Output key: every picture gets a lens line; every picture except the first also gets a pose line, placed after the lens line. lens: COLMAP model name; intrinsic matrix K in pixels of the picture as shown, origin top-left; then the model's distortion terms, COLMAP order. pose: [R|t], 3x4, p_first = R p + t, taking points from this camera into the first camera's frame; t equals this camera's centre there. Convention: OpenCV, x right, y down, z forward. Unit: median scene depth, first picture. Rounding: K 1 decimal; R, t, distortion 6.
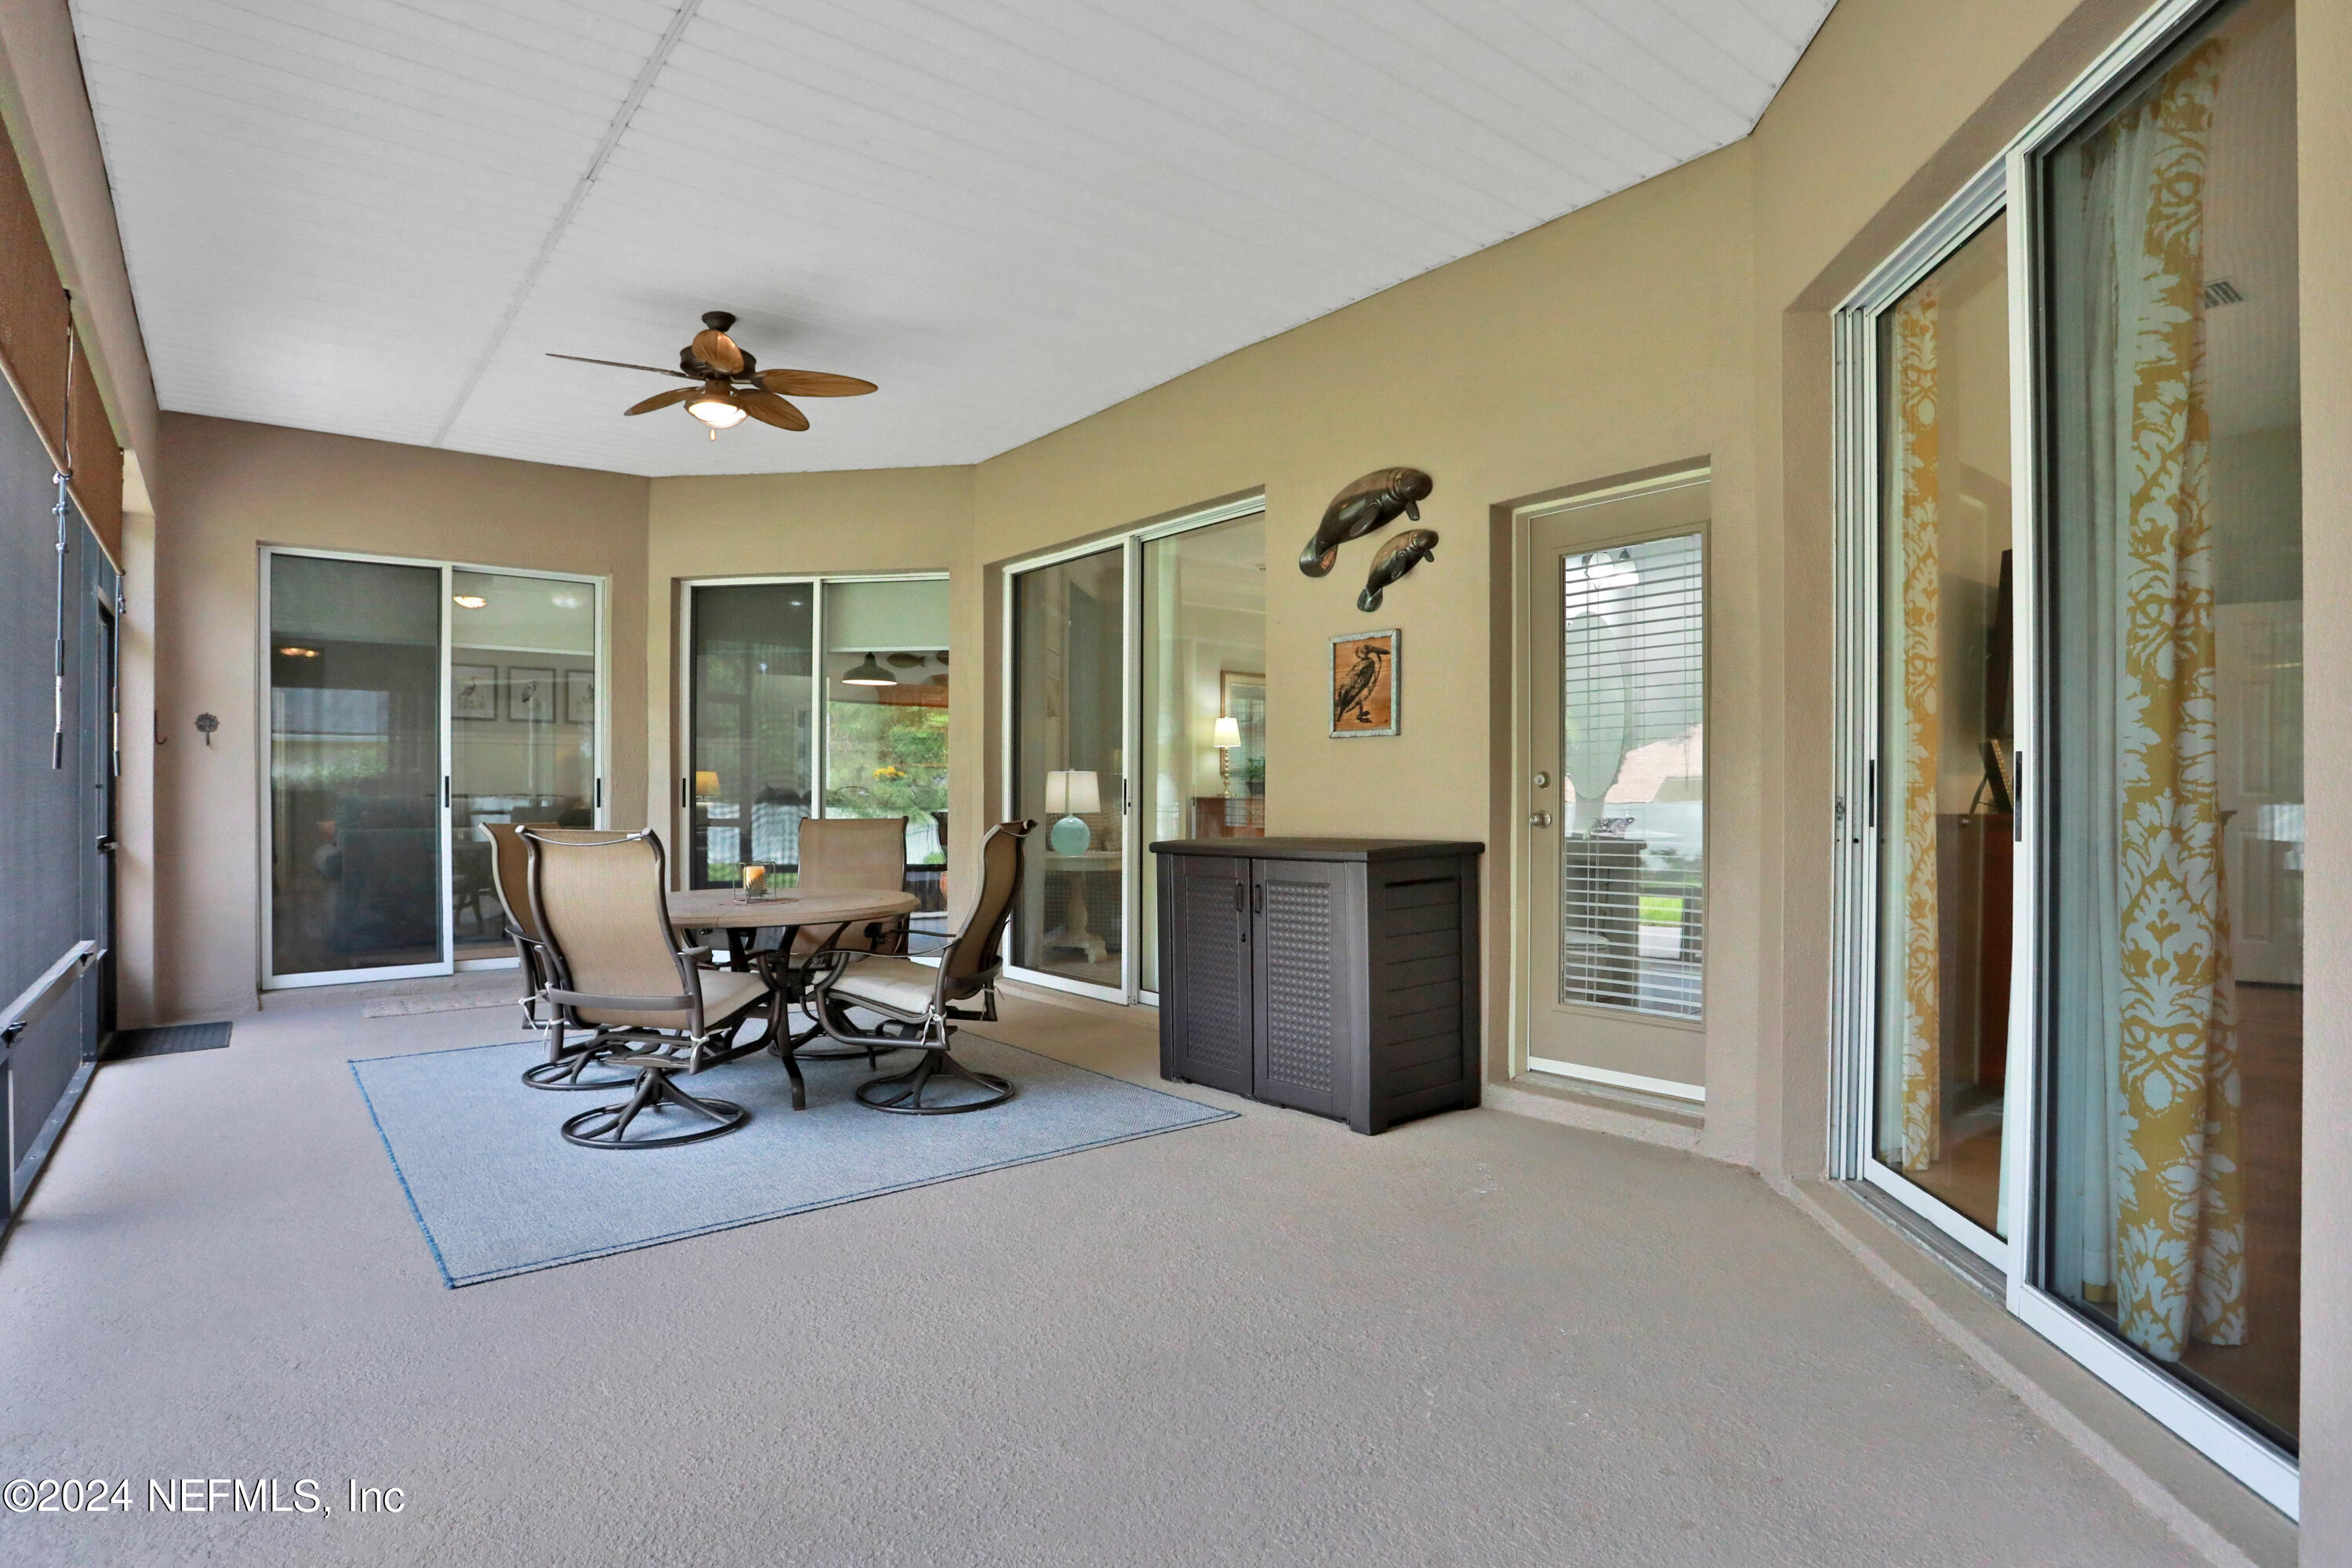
lens RADIAL K [[1204.6, 0, 1165.5], [0, 1204.6, 803.9], [0, 0, 1]] dist [-0.059347, 0.005606]
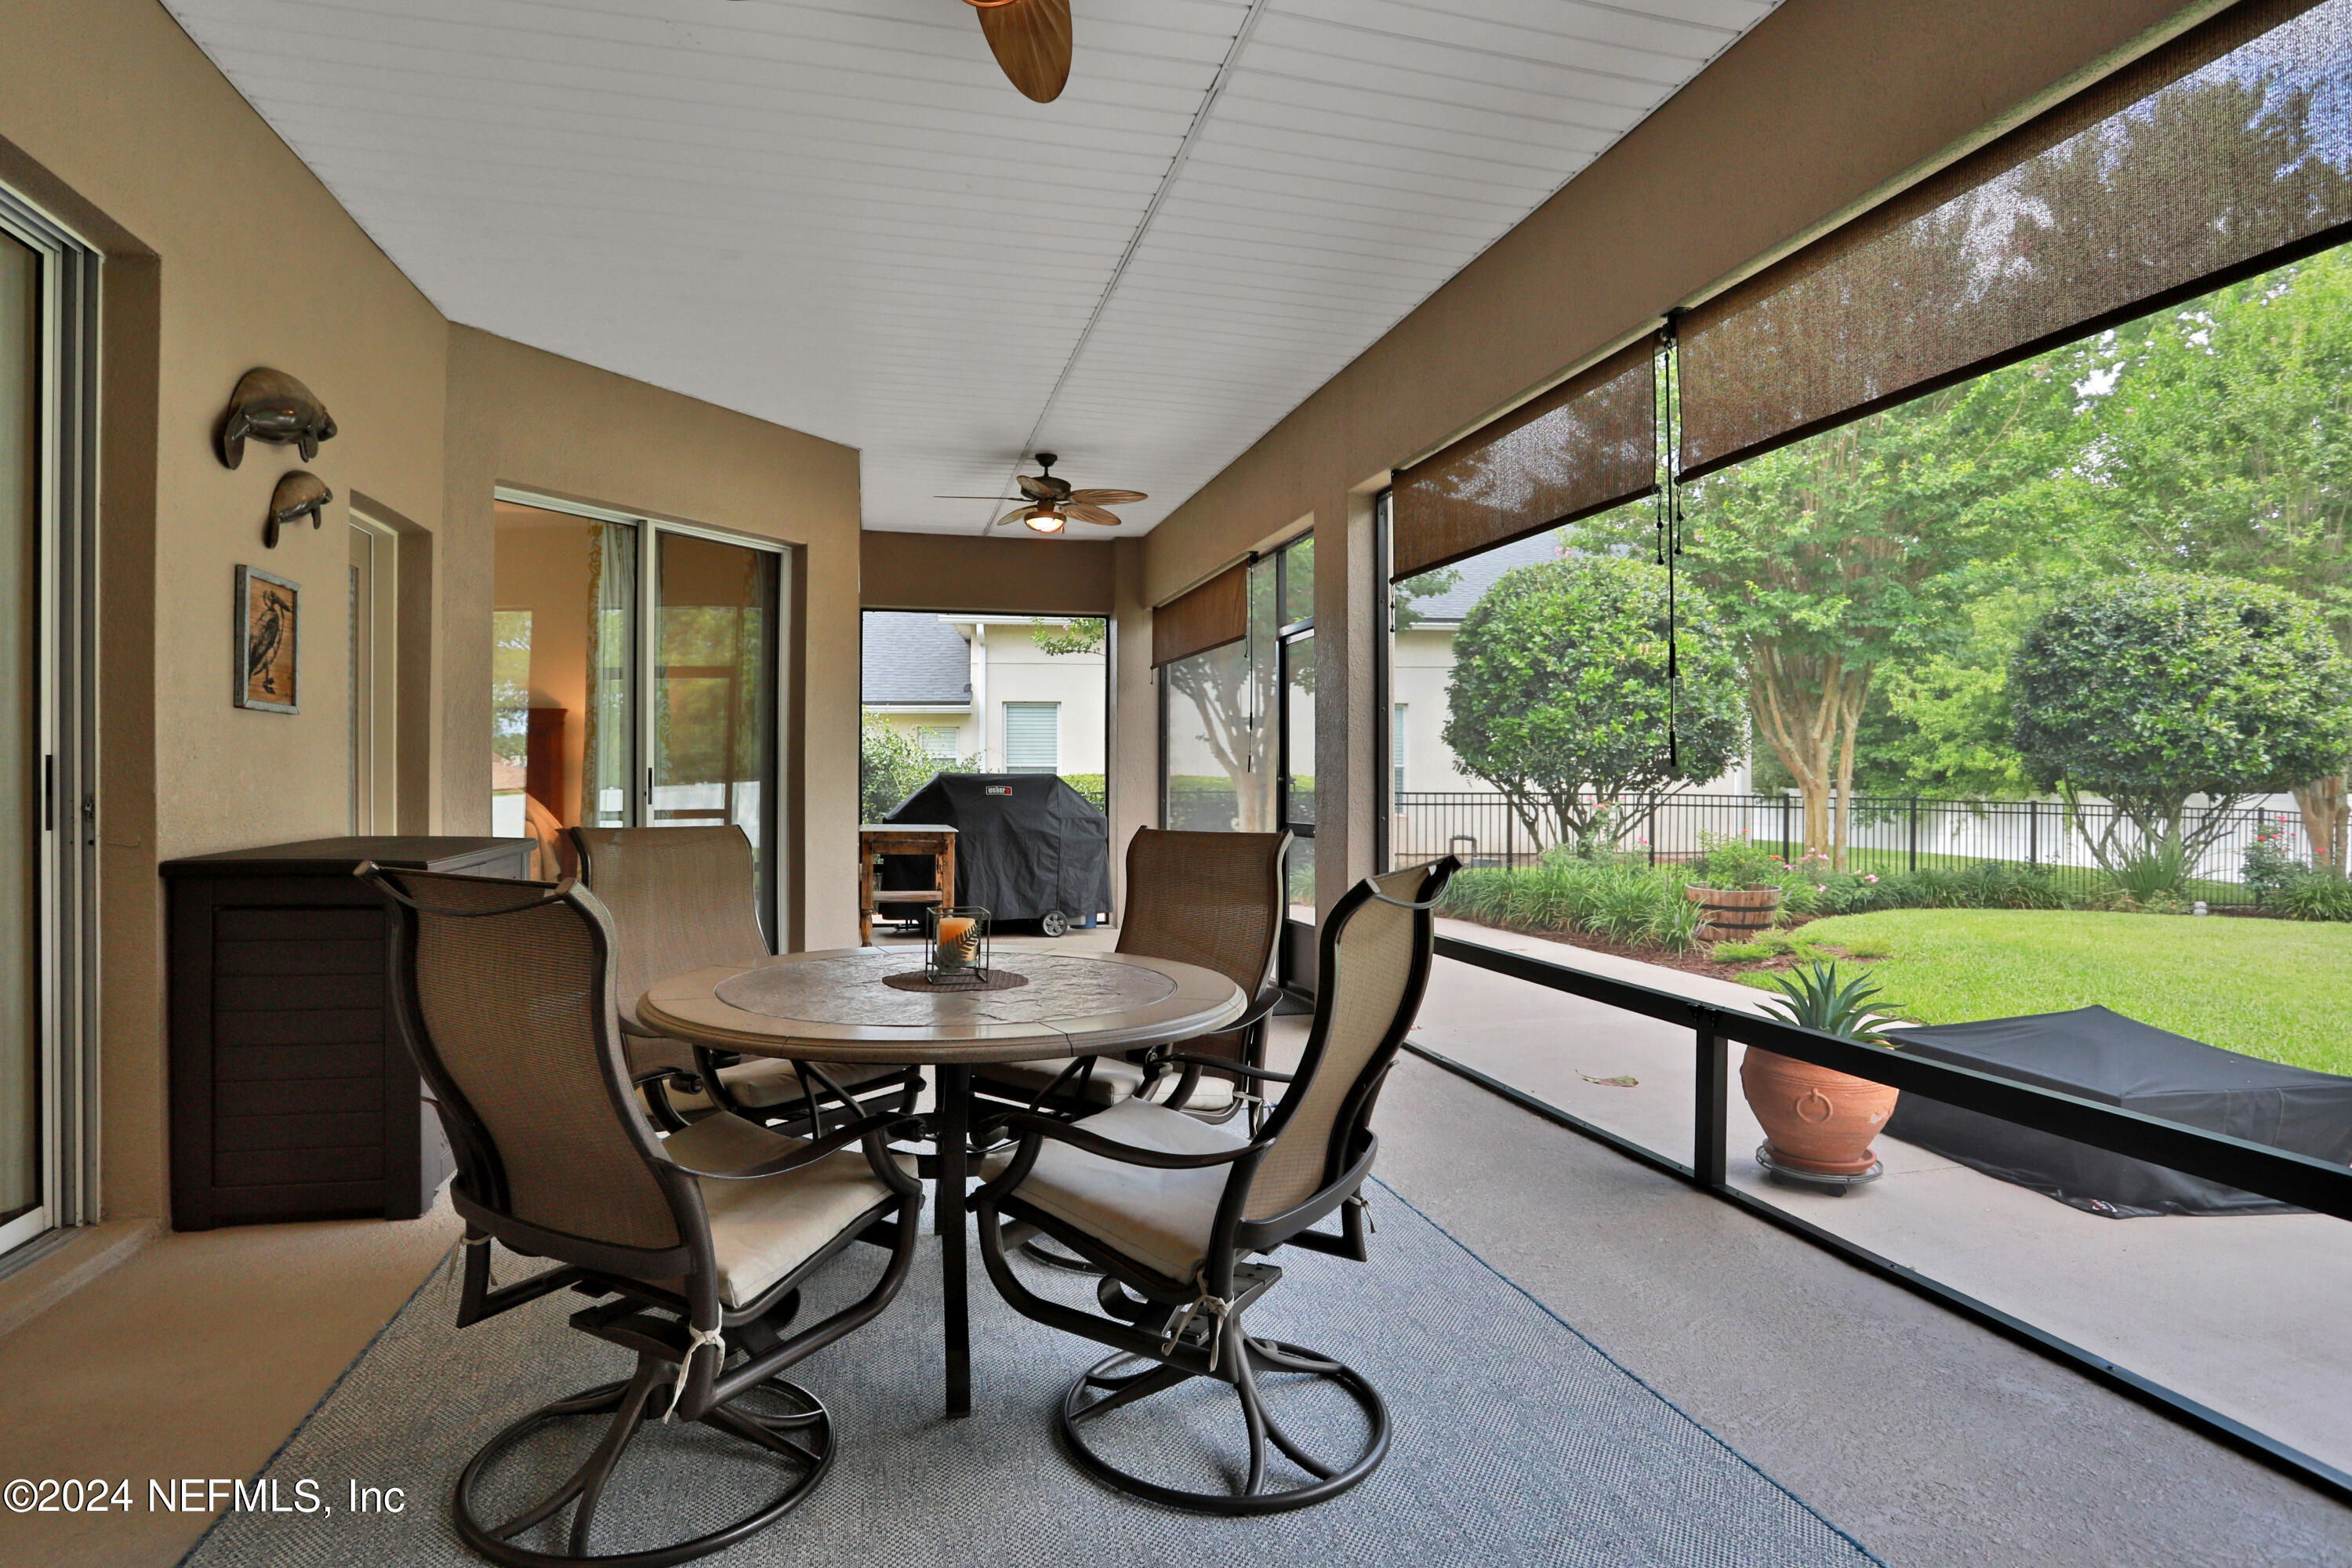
lens RADIAL K [[1204.6, 0, 1164.4], [0, 1204.6, 779.4], [0, 0, 1]] dist [-0.059347, 0.005606]
pose [[-0.910883, 0.005498, 0.412627, -0.645971], [0.006740, 0.999976, 0.001554, -0.011575], [-0.412609, 0.004197, -0.910899, 1.441329]]
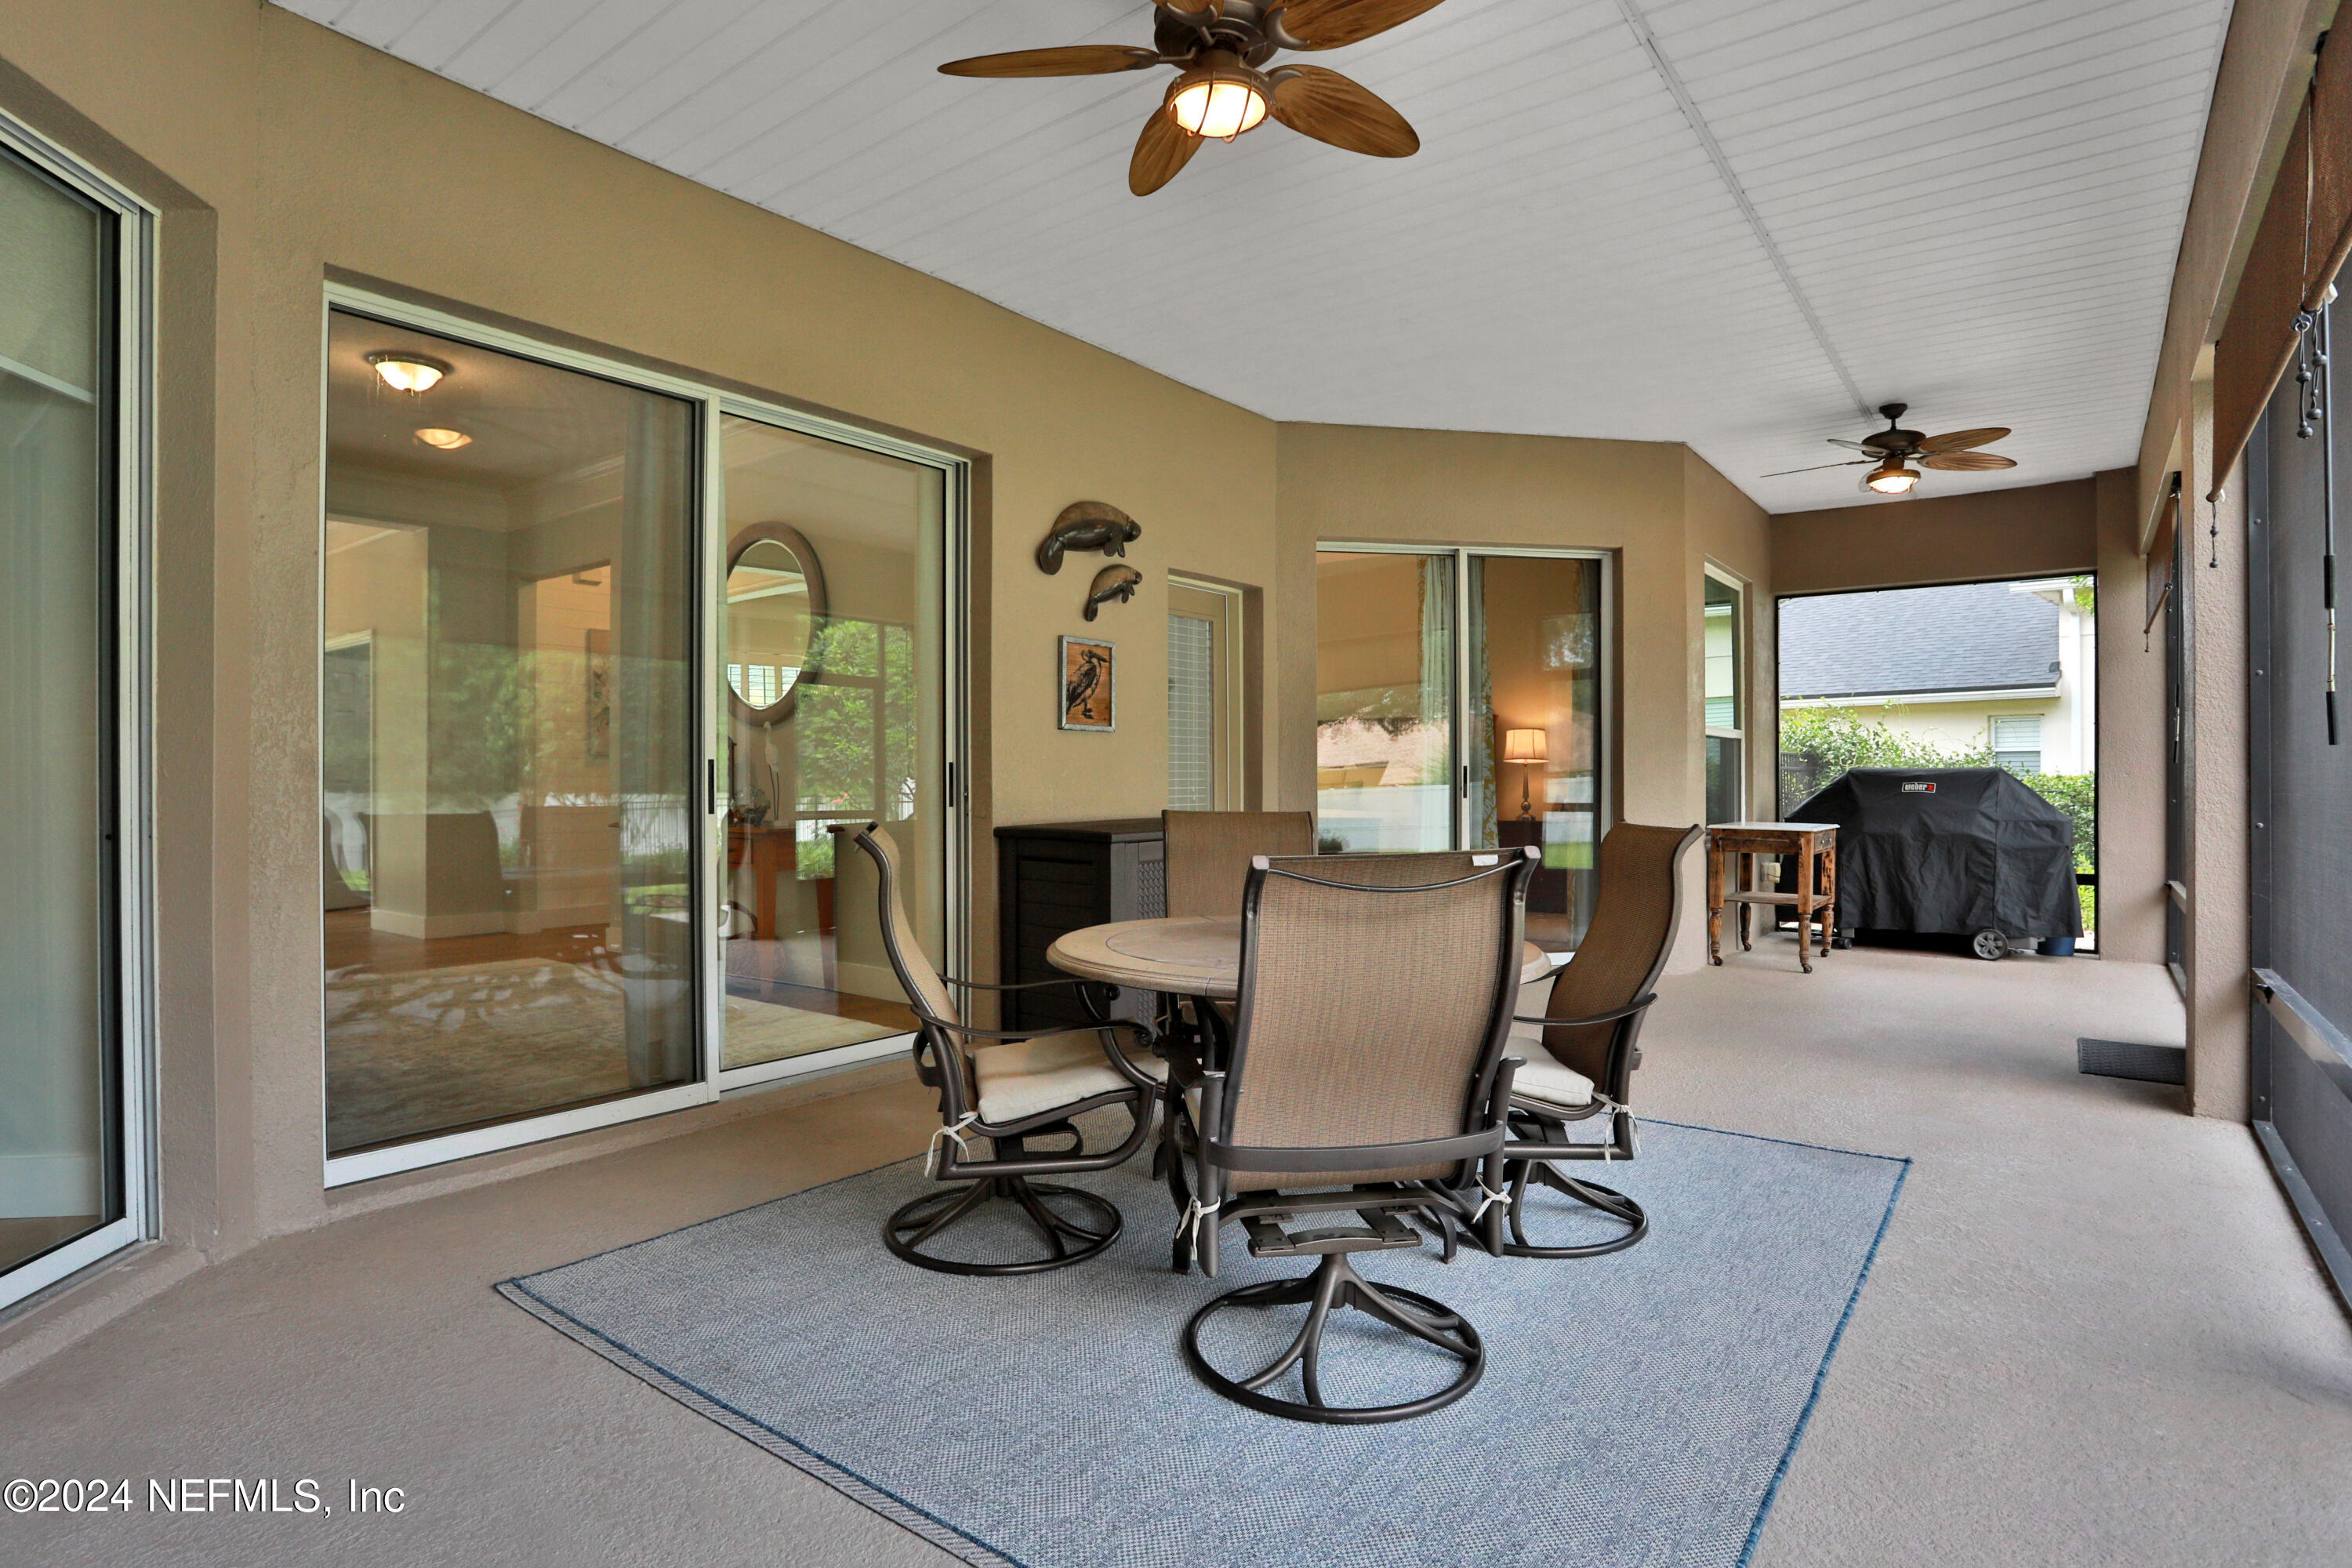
lens RADIAL K [[1204.6, 0, 1199.0], [0, 1204.6, 786.7], [0, 0, 1]] dist [-0.059347, 0.005606]
pose [[-0.260615, 0.000456, 0.965443, -0.953525], [0.008702, 0.999960, 0.001877, -0.005192], [-0.965404, 0.008890, -0.260609, 1.202382]]
